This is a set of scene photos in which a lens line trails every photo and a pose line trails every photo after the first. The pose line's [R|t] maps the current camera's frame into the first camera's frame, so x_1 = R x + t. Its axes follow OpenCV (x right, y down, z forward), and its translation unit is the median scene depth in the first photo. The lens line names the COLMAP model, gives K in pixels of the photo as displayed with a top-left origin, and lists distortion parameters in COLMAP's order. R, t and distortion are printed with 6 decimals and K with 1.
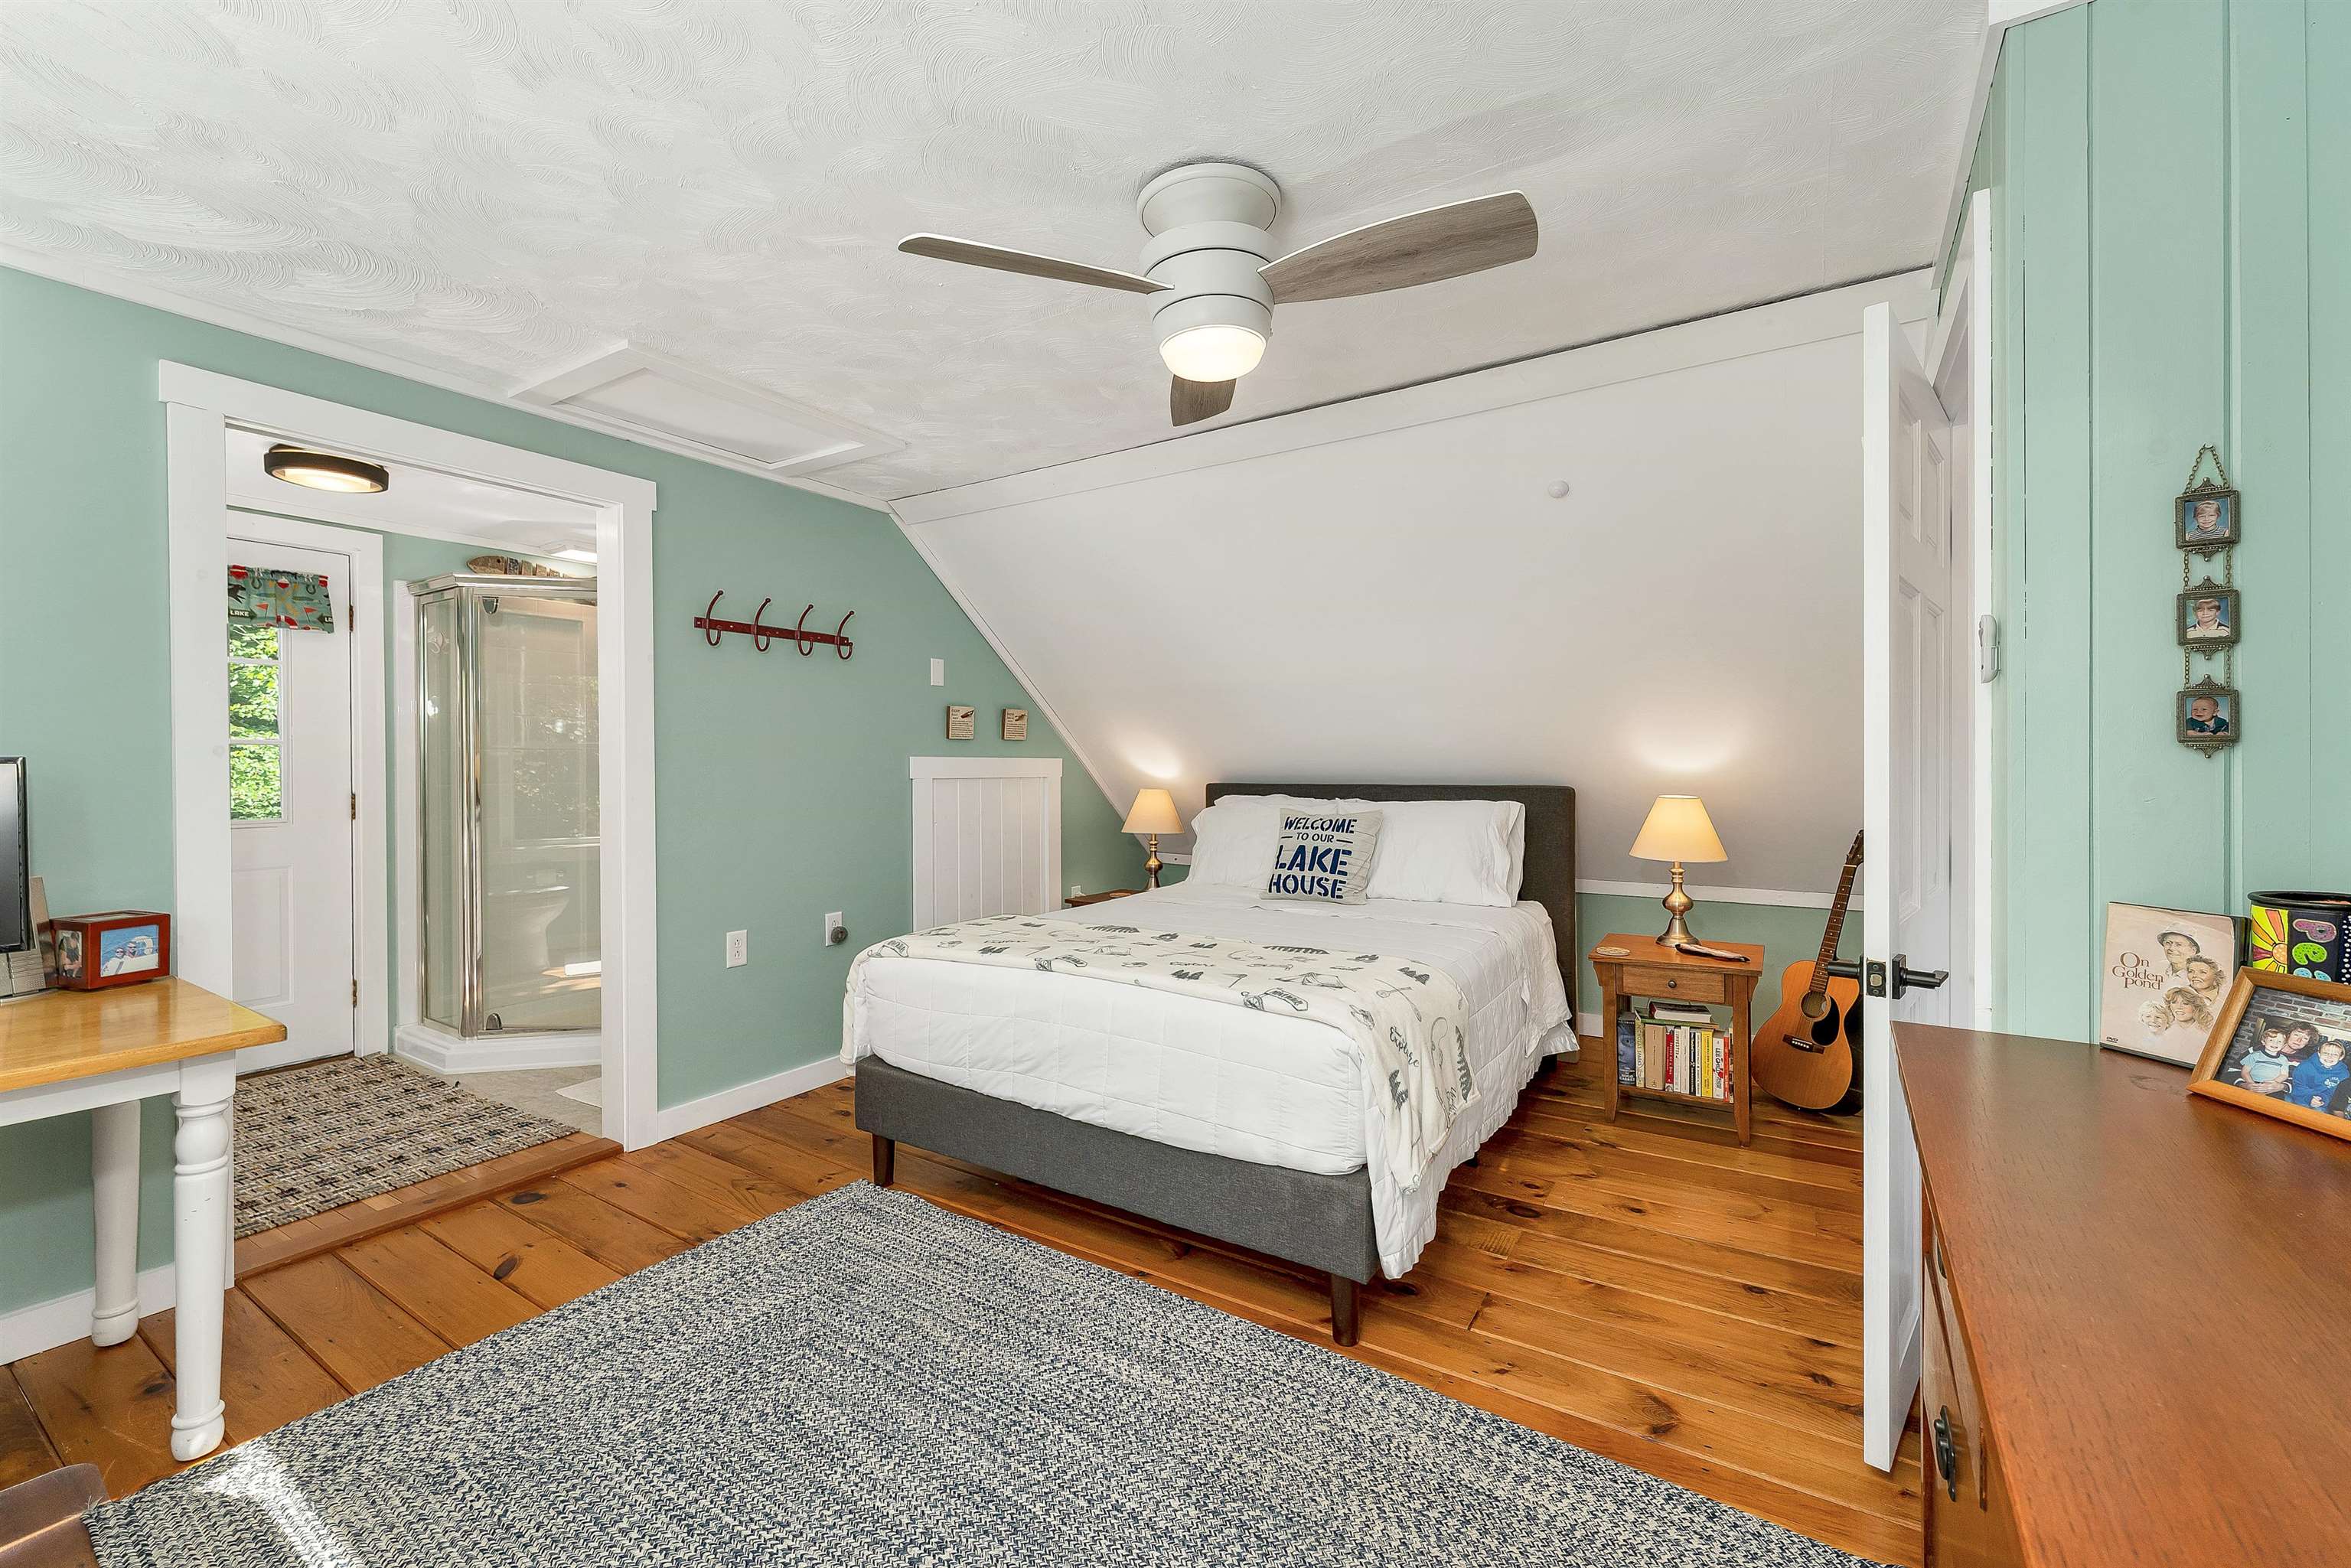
lens RADIAL K [[984.4, 0, 1175.5], [0, 984.4, 784.0], [0, 0, 1]] dist [0.001293, 0.000032]
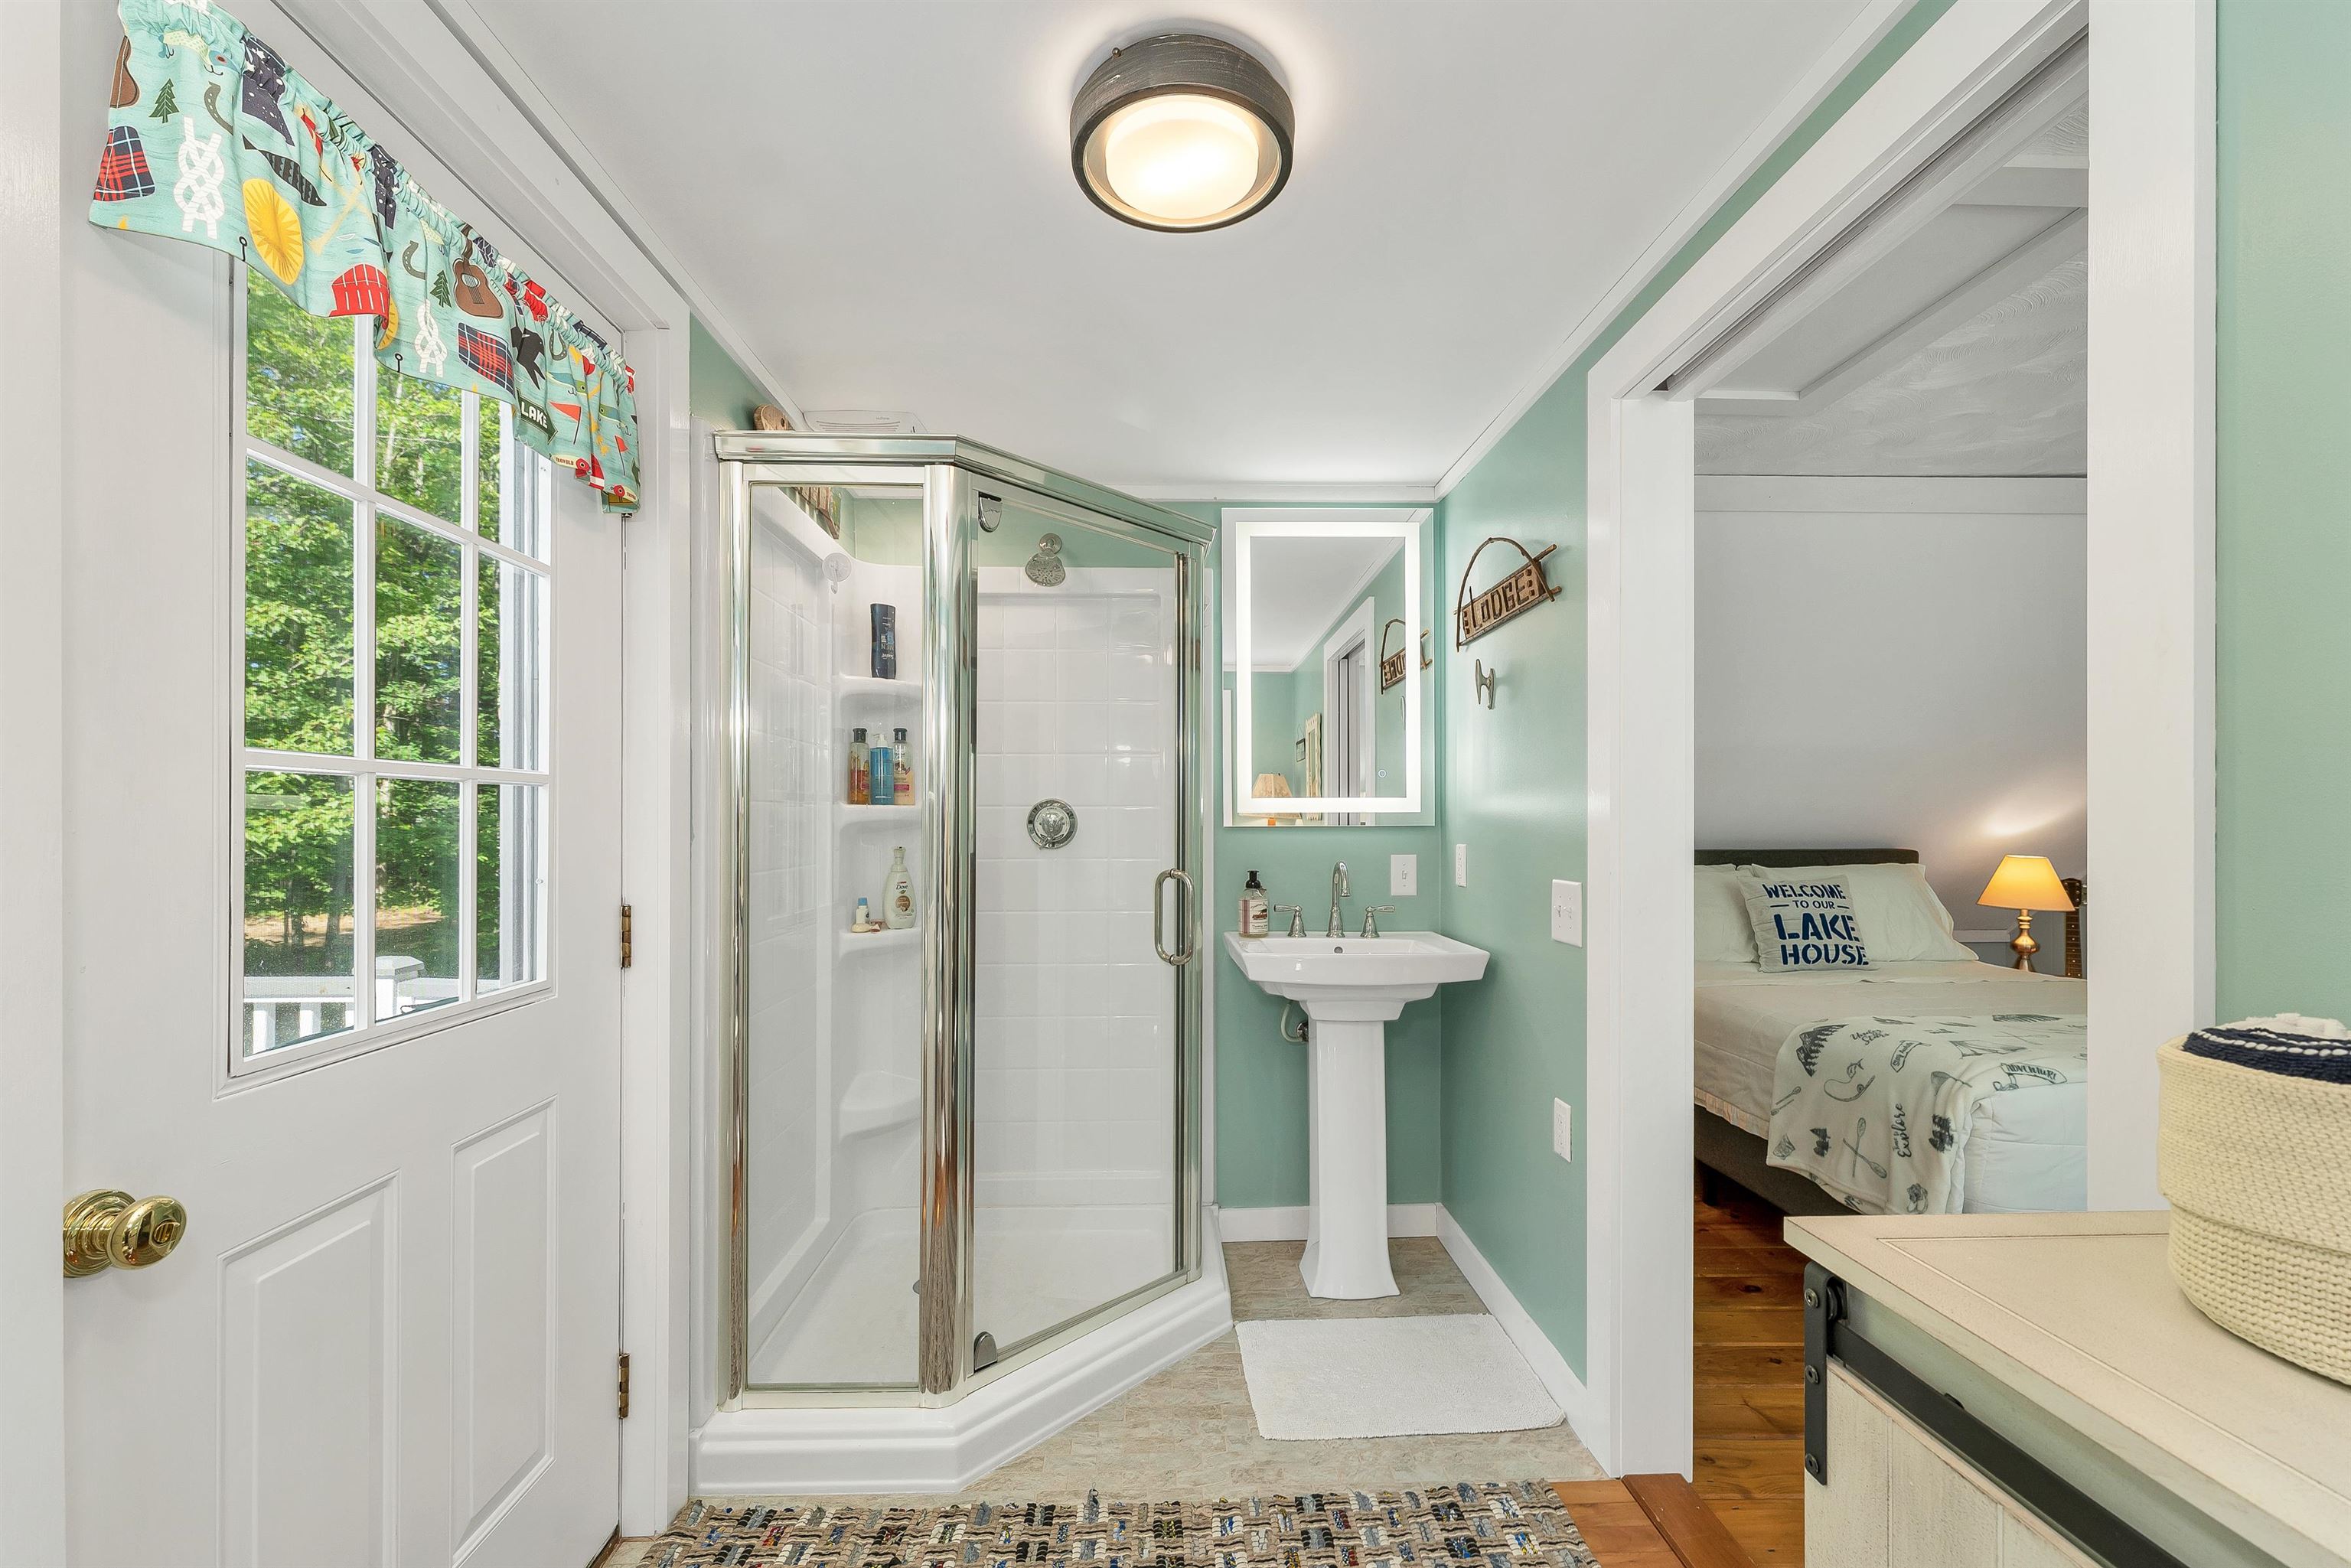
lens RADIAL K [[984.4, 0, 1175.5], [0, 984.4, 784.0], [0, 0, 1]] dist [0.001293, 0.000032]
pose [[0.823065, 0.022017, 0.567521, -0.967442], [0.009567, 0.998569, -0.052614, -0.021551], [-0.567867, 0.048735, 0.821676, 0.549624]]
